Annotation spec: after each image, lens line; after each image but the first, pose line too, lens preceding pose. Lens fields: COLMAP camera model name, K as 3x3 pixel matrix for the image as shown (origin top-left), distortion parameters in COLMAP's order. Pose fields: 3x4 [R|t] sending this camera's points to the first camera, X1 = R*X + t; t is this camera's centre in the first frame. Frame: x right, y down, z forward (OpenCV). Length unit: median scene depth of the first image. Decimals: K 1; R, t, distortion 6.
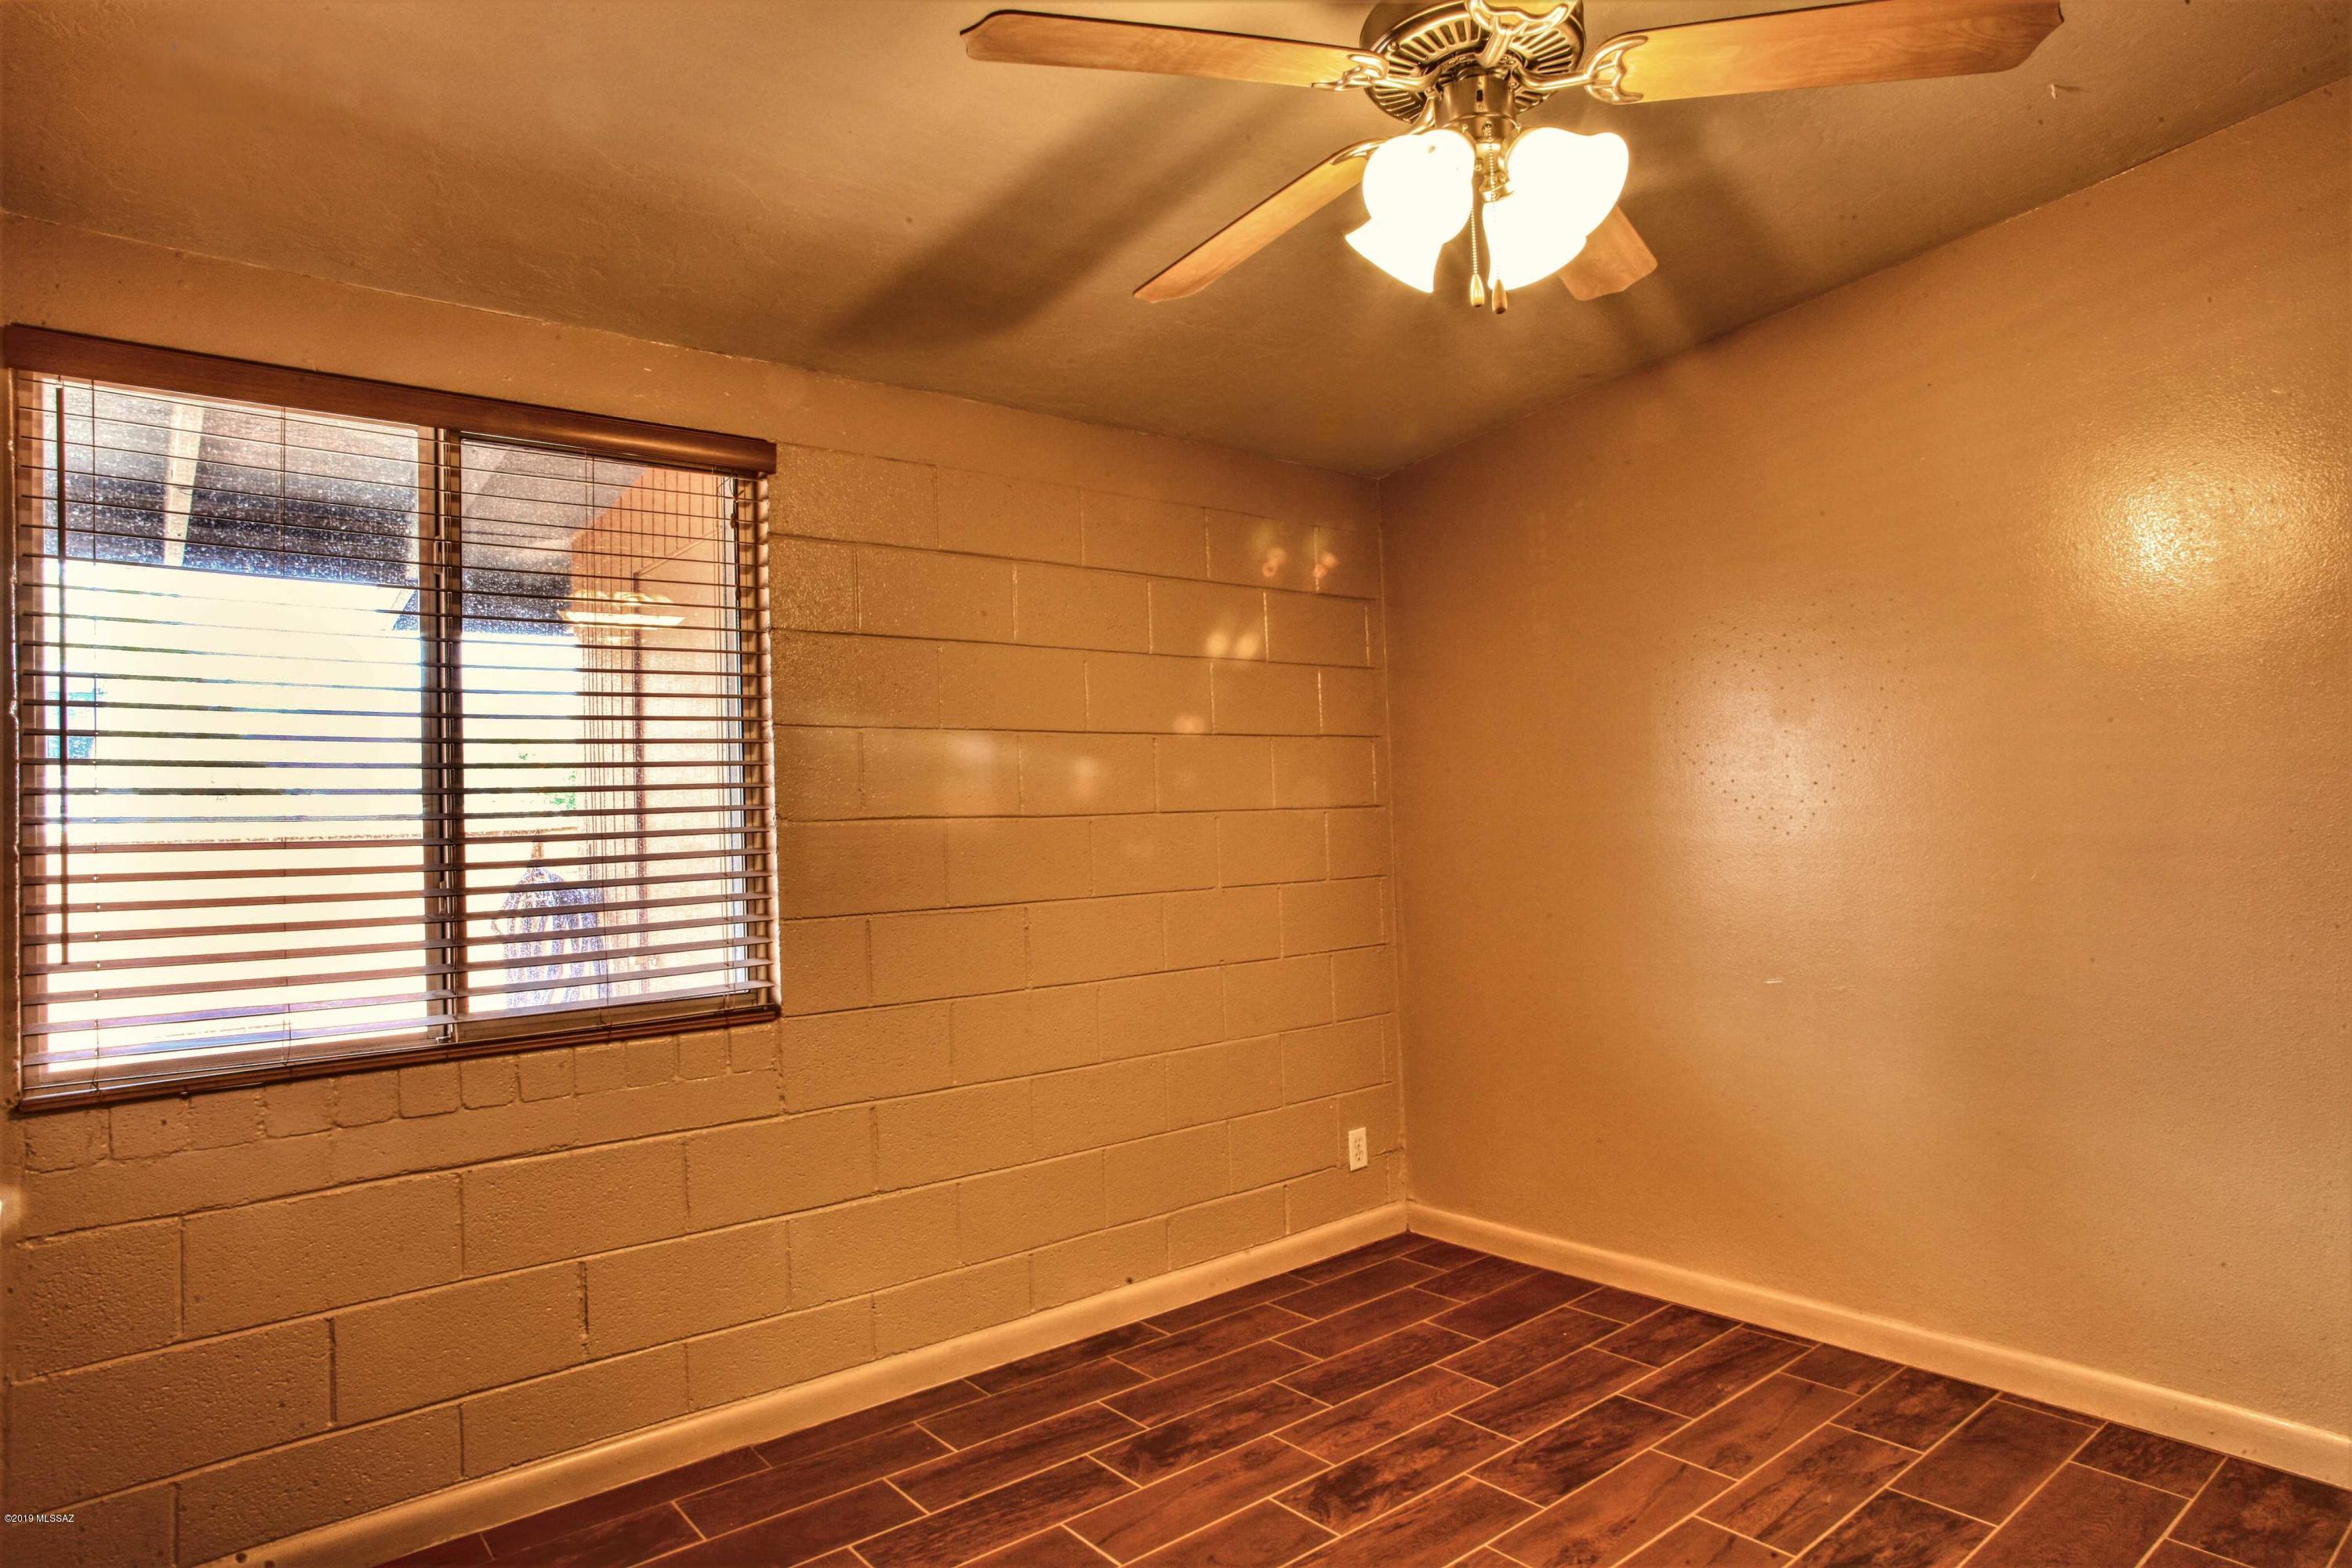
lens RADIAL K [[1340.1, 0, 1177.4], [0, 1340.1, 778.6], [0, 0, 1]] dist [-0.077646, 0.051507]
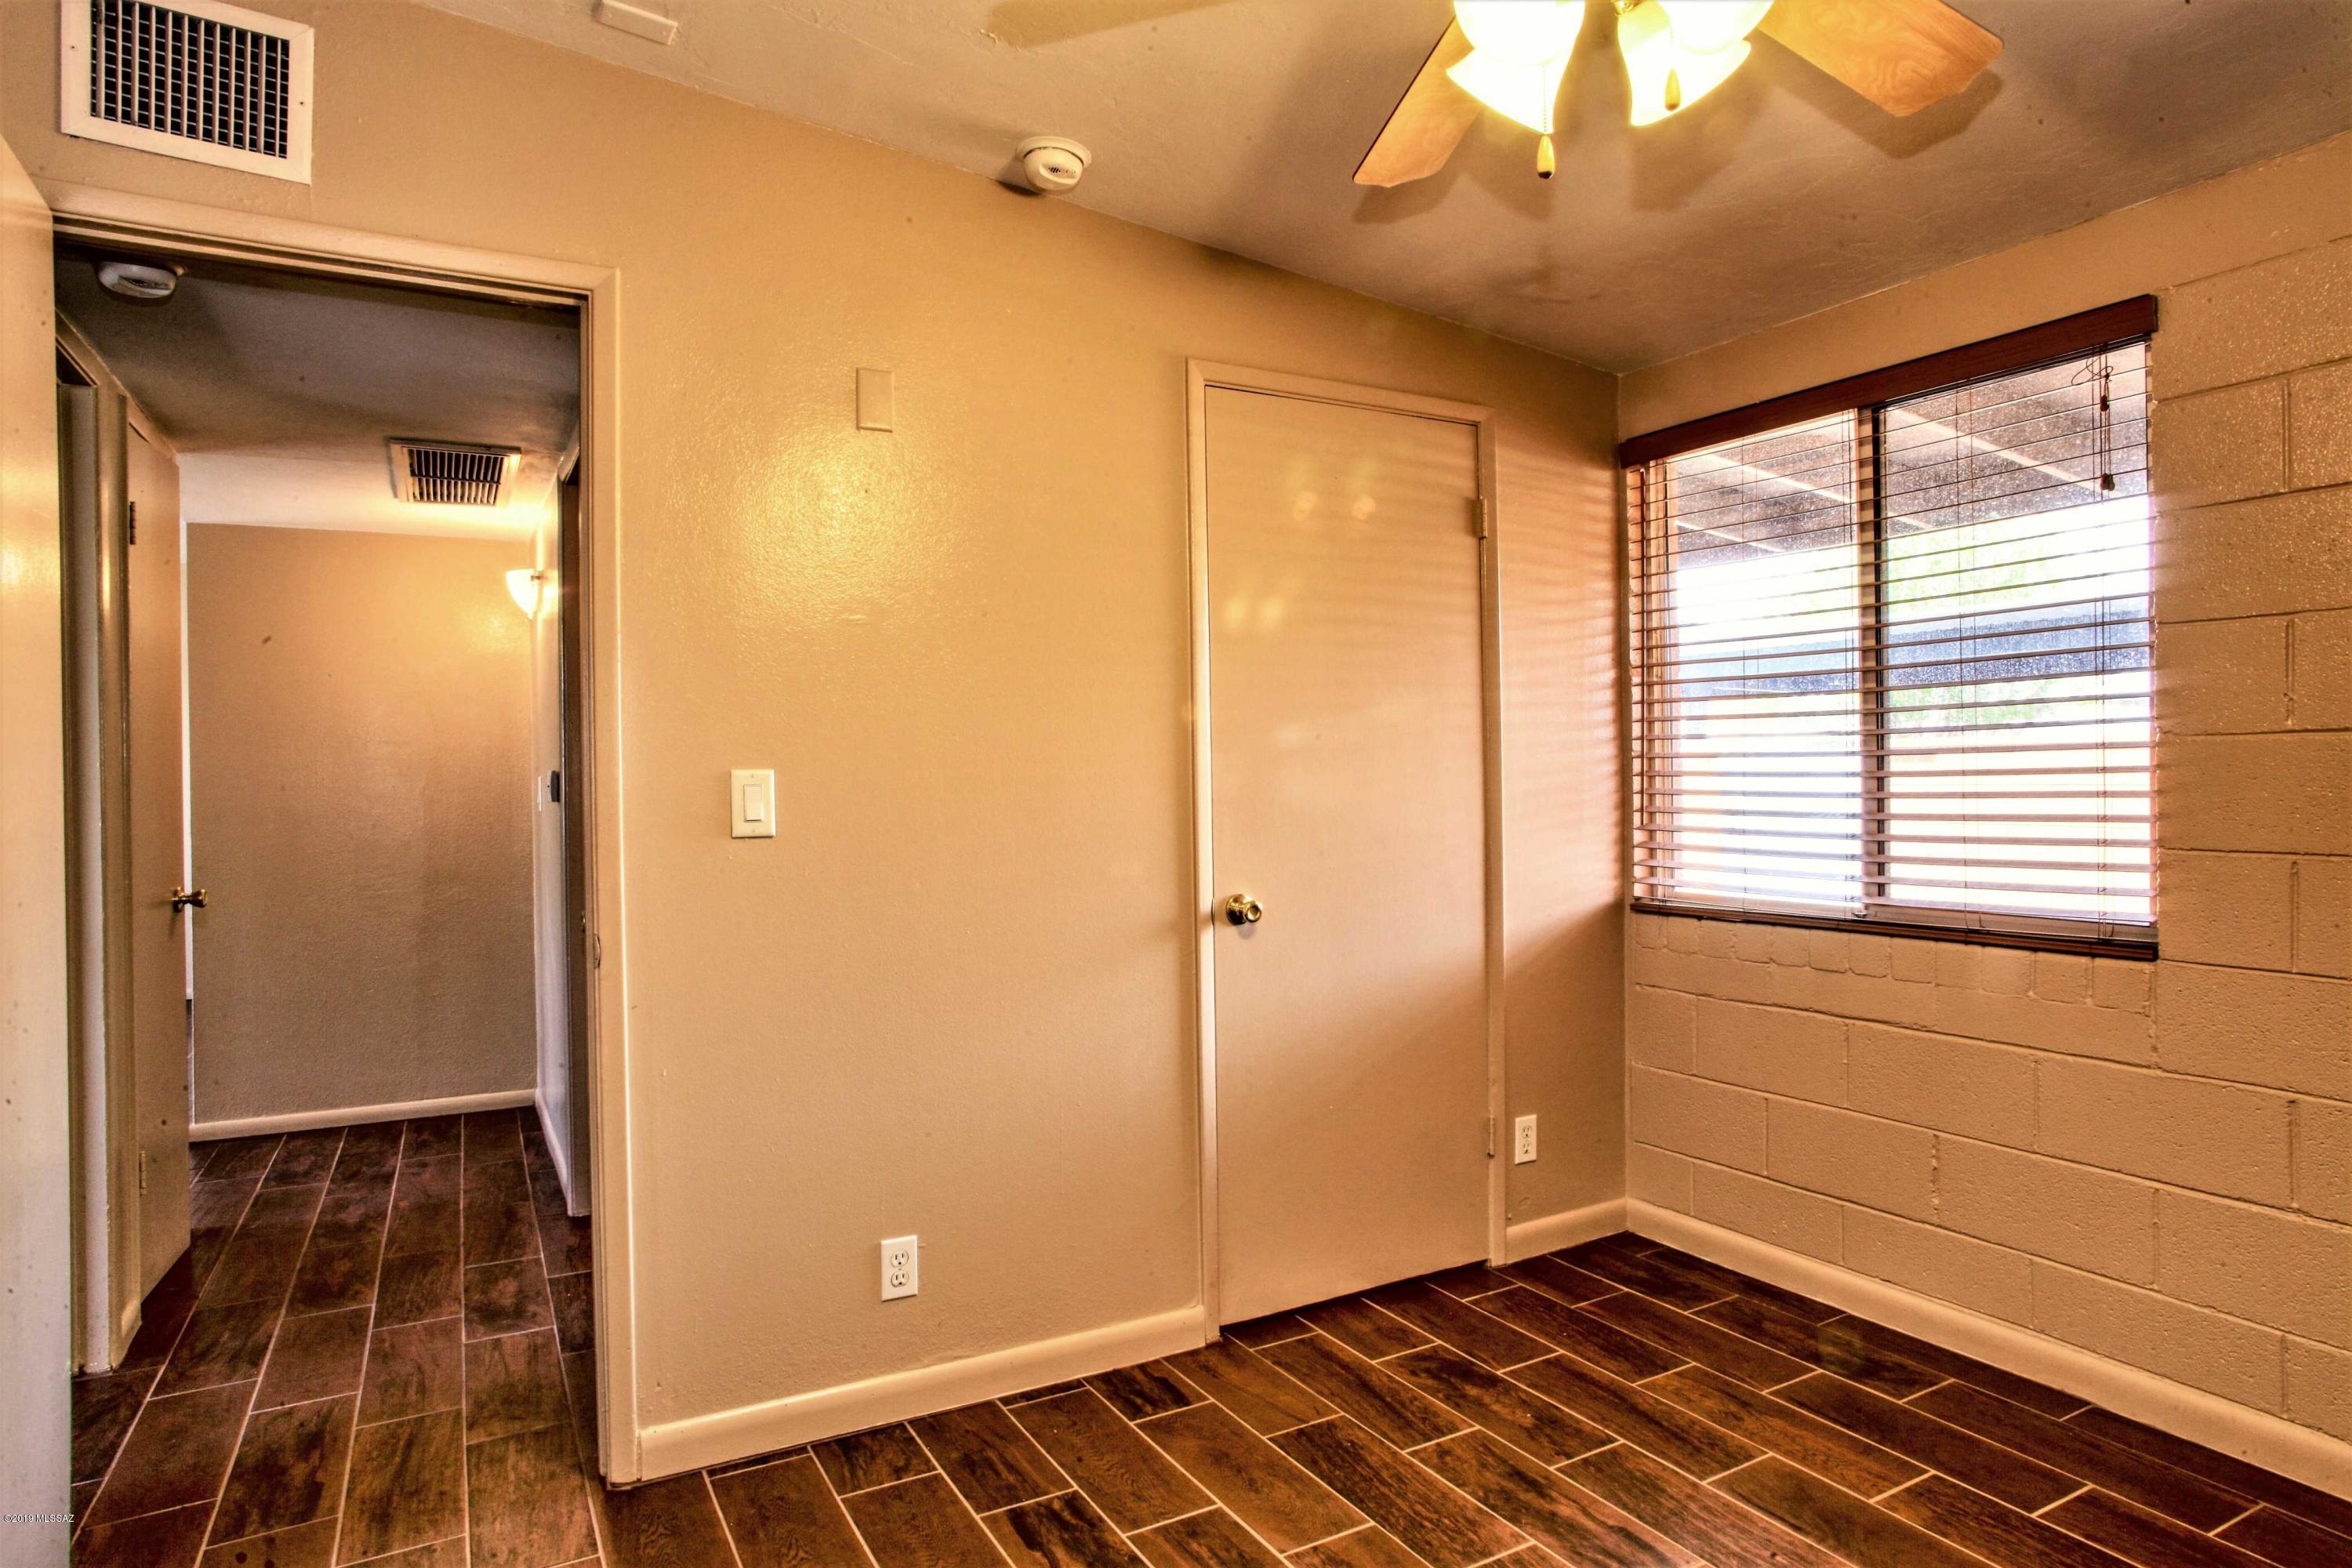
lens RADIAL K [[1340.1, 0, 1177.4], [0, 1340.1, 778.6], [0, 0, 1]] dist [-0.077646, 0.051507]
pose [[-0.186062, 0.043936, -0.981555, 0.751675], [0.061054, 0.997586, 0.033080, -0.007759], [0.980639, -0.053773, -0.188296, 0.607363]]
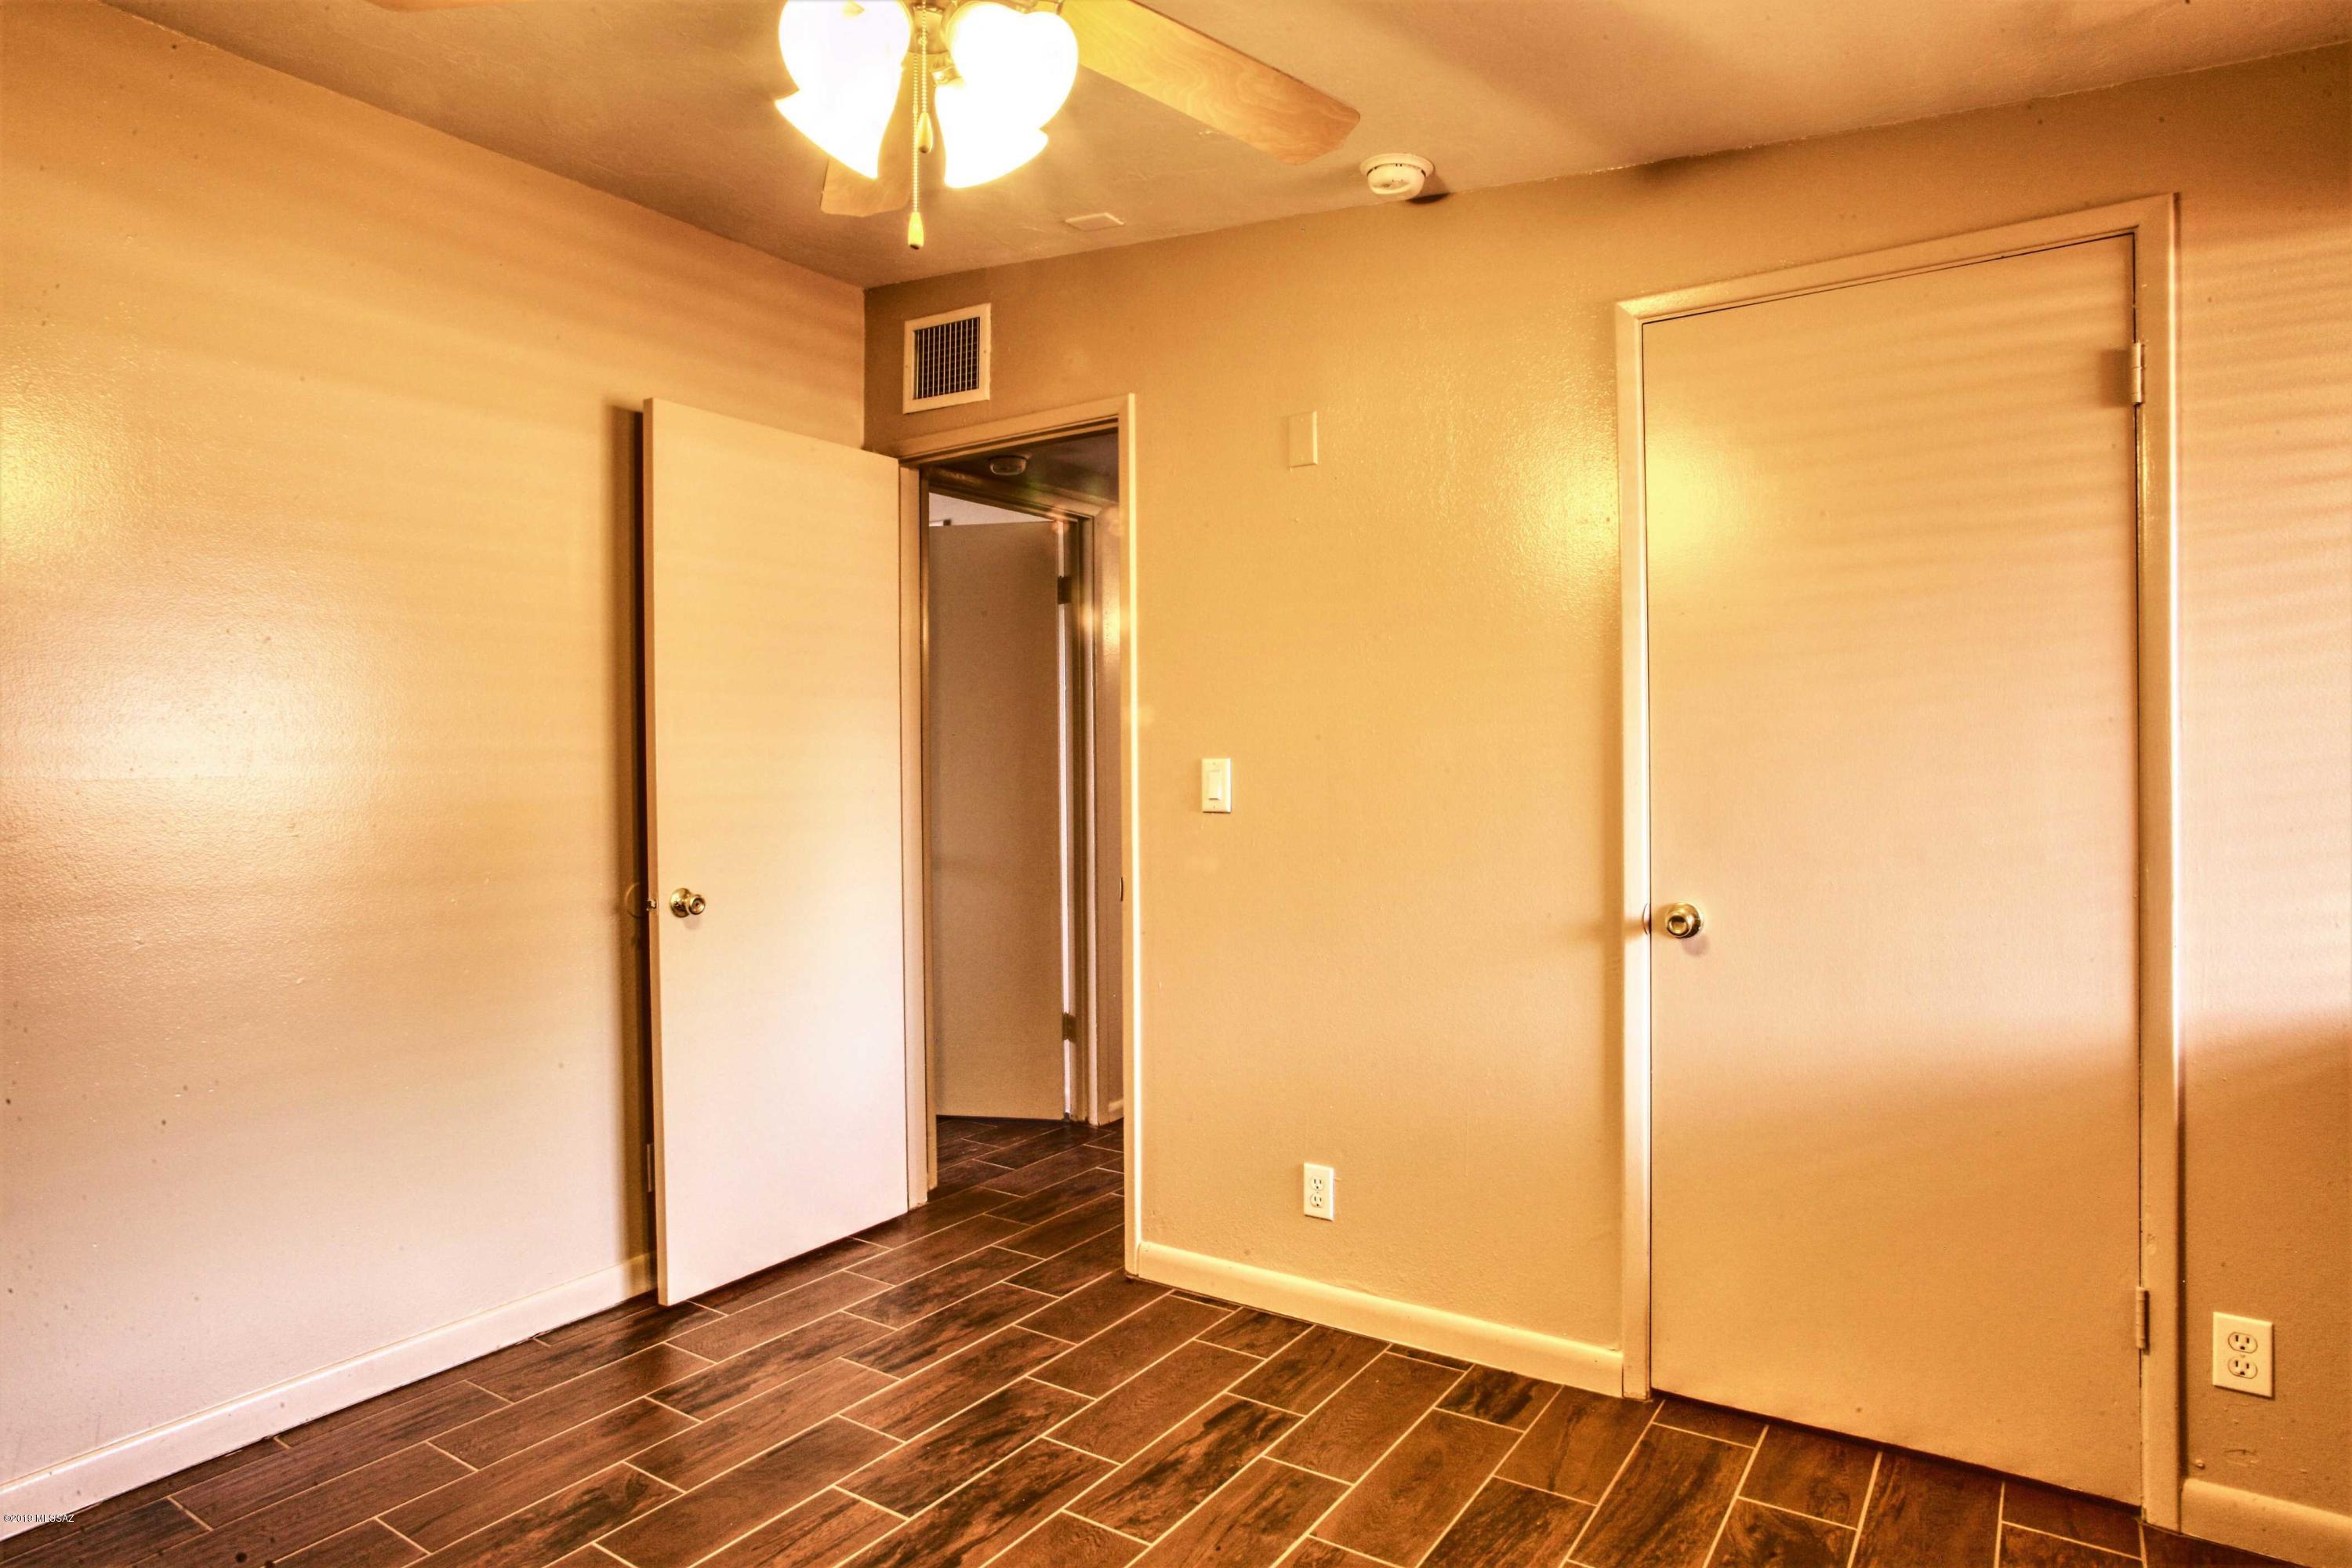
lens RADIAL K [[1340.1, 0, 1177.4], [0, 1340.1, 778.6], [0, 0, 1]] dist [-0.077646, 0.051507]
pose [[-0.960048, 0.049369, -0.275446, 0.432299], [0.057106, 0.998165, -0.020135, 0.021568], [0.273946, -0.035061, -0.961106, 1.033450]]
